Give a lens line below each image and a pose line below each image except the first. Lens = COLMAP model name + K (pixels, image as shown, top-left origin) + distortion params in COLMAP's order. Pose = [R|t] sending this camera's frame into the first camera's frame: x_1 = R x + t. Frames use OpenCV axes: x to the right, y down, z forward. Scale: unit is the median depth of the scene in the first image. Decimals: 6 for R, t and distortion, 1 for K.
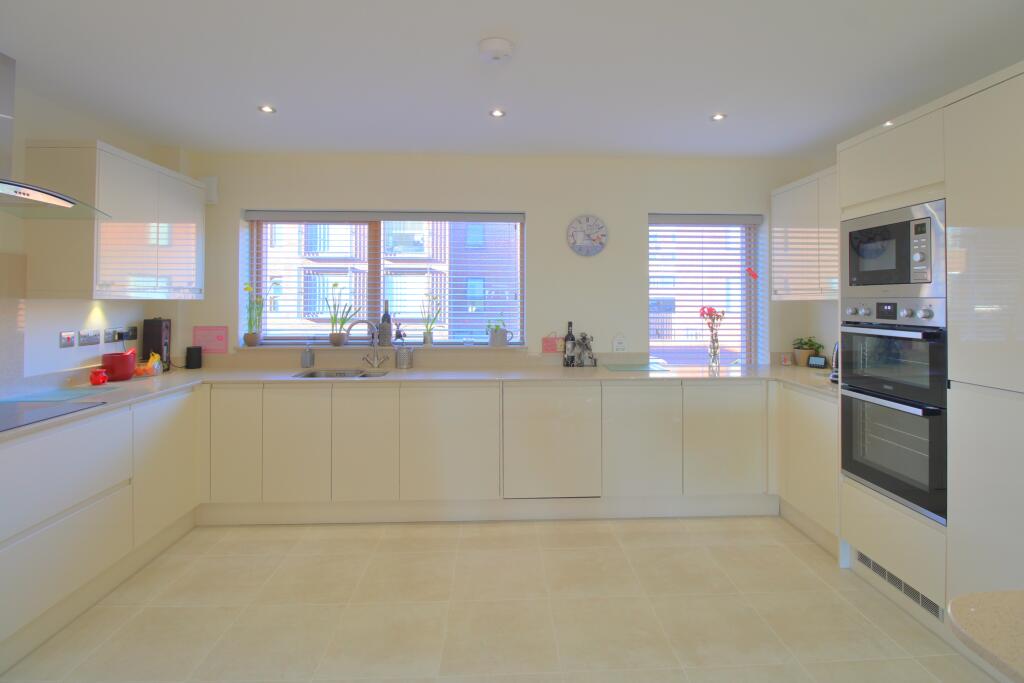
lens RADIAL K [[495.5, 0, 515.8], [0, 495.5, 297.8], [0, 0, 1]] dist [-0.002748, -0.000640]
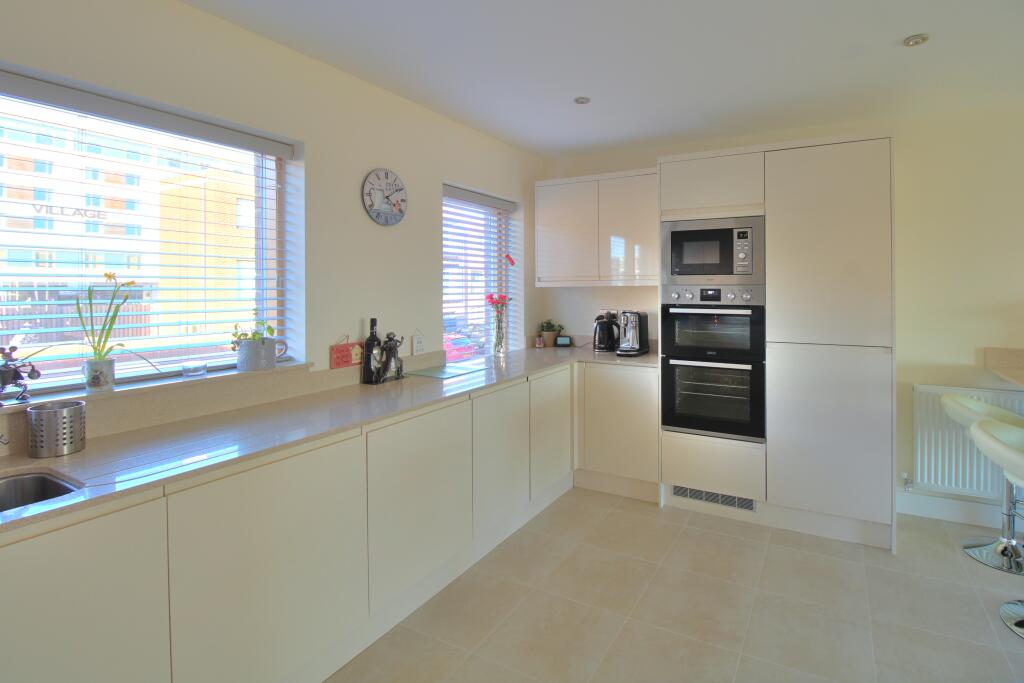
lens RADIAL K [[499.9, 0, 566.9], [0, 499.9, 291.9], [0, 0, 1]] dist [-0.000099, 0.000010]
pose [[0.495861, -0.009920, 0.868345, -0.368366], [-0.003135, 0.999908, 0.013213, 0.001274], [-0.868396, -0.009274, 0.495784, 0.421462]]
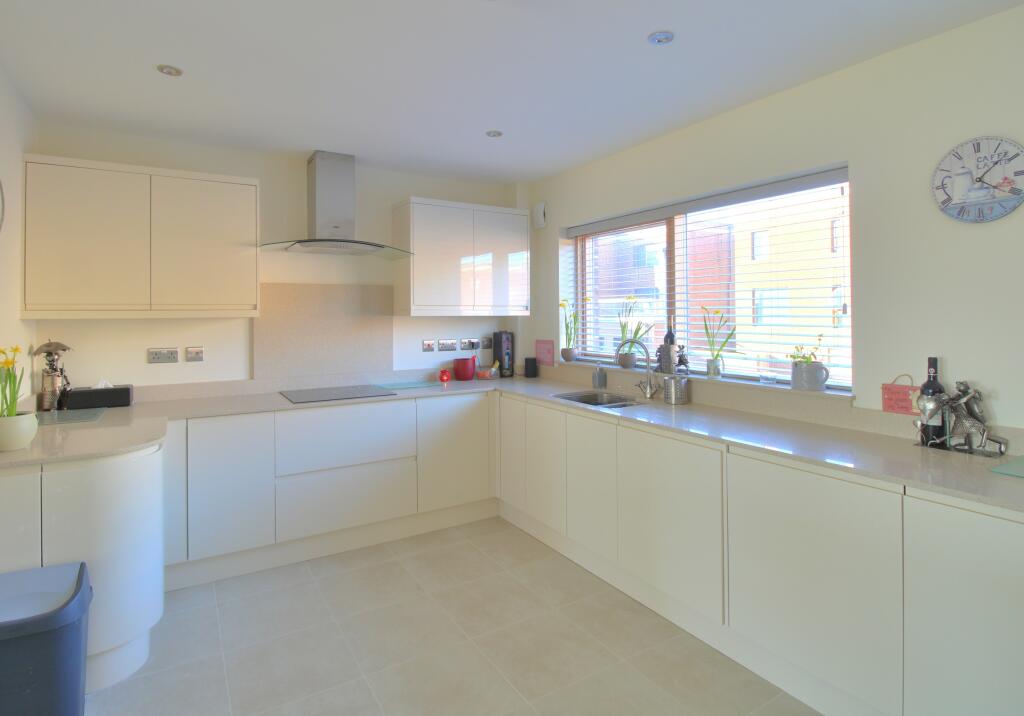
lens RADIAL K [[548.1, 0, 512.9], [0, 548.1, 294.6], [0, 0, 1]] dist [-0.002129, -0.001222]
pose [[0.489449, -0.035381, -0.871314, 0.393445], [0.011162, 0.999349, -0.034309, -0.001121], [0.871961, 0.007067, 0.489525, 0.354597]]
